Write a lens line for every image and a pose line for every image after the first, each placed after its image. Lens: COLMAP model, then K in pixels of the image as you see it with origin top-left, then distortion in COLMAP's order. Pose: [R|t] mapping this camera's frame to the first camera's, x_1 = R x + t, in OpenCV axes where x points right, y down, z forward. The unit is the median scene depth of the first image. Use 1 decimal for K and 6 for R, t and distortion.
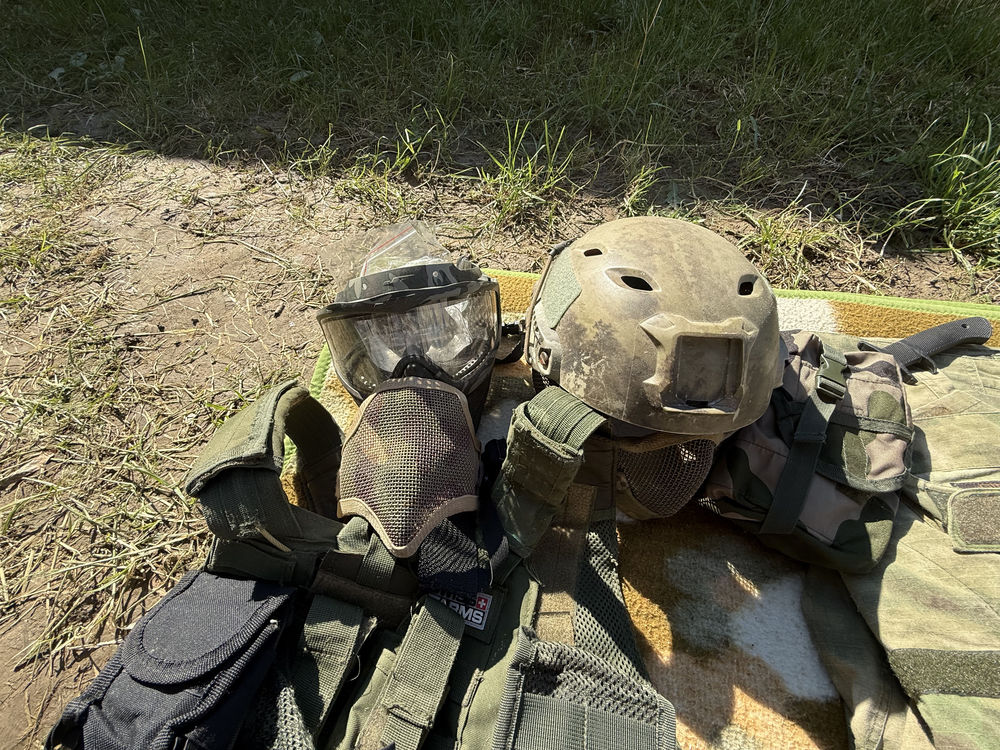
lens RADIAL K [[398.5, 0, 500.0], [0, 398.5, 375.0], [0, 0, 1]] dist [0.000732, -0.000250]
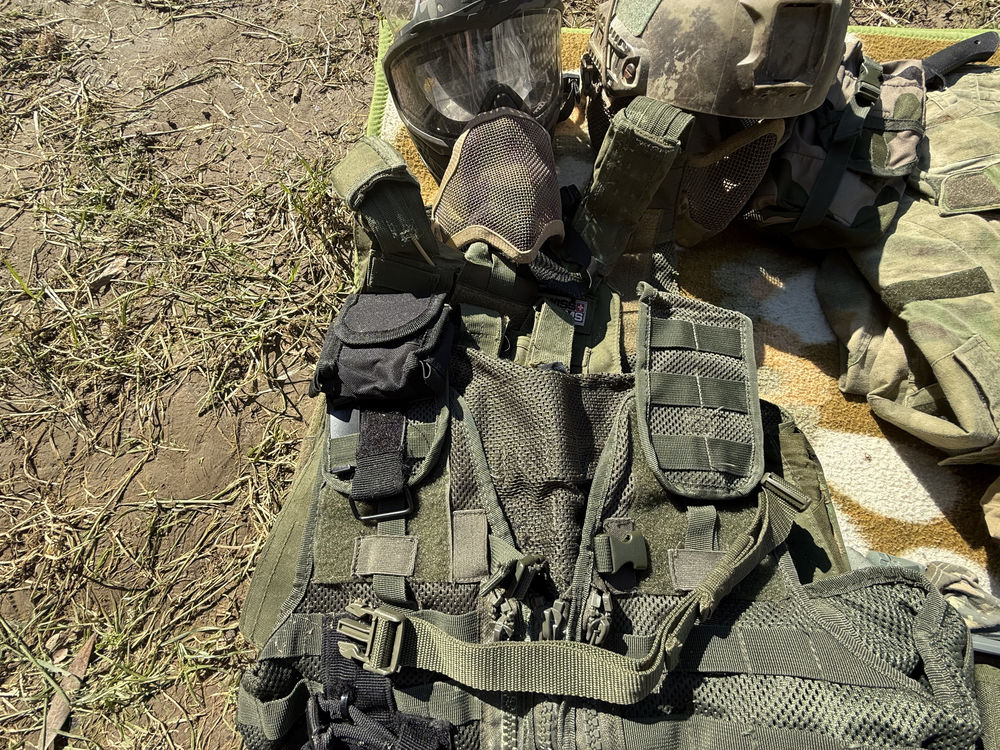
lens RADIAL K [[398.5, 0, 500.0], [0, 398.5, 375.0], [0, 0, 1]] dist [0.000732, -0.000250]
pose [[0.989543, -0.125545, 0.071011, -0.394809], [0.096463, 0.942053, 0.321295, 0.333332], [-0.107233, -0.311085, 0.944313, -0.211180]]
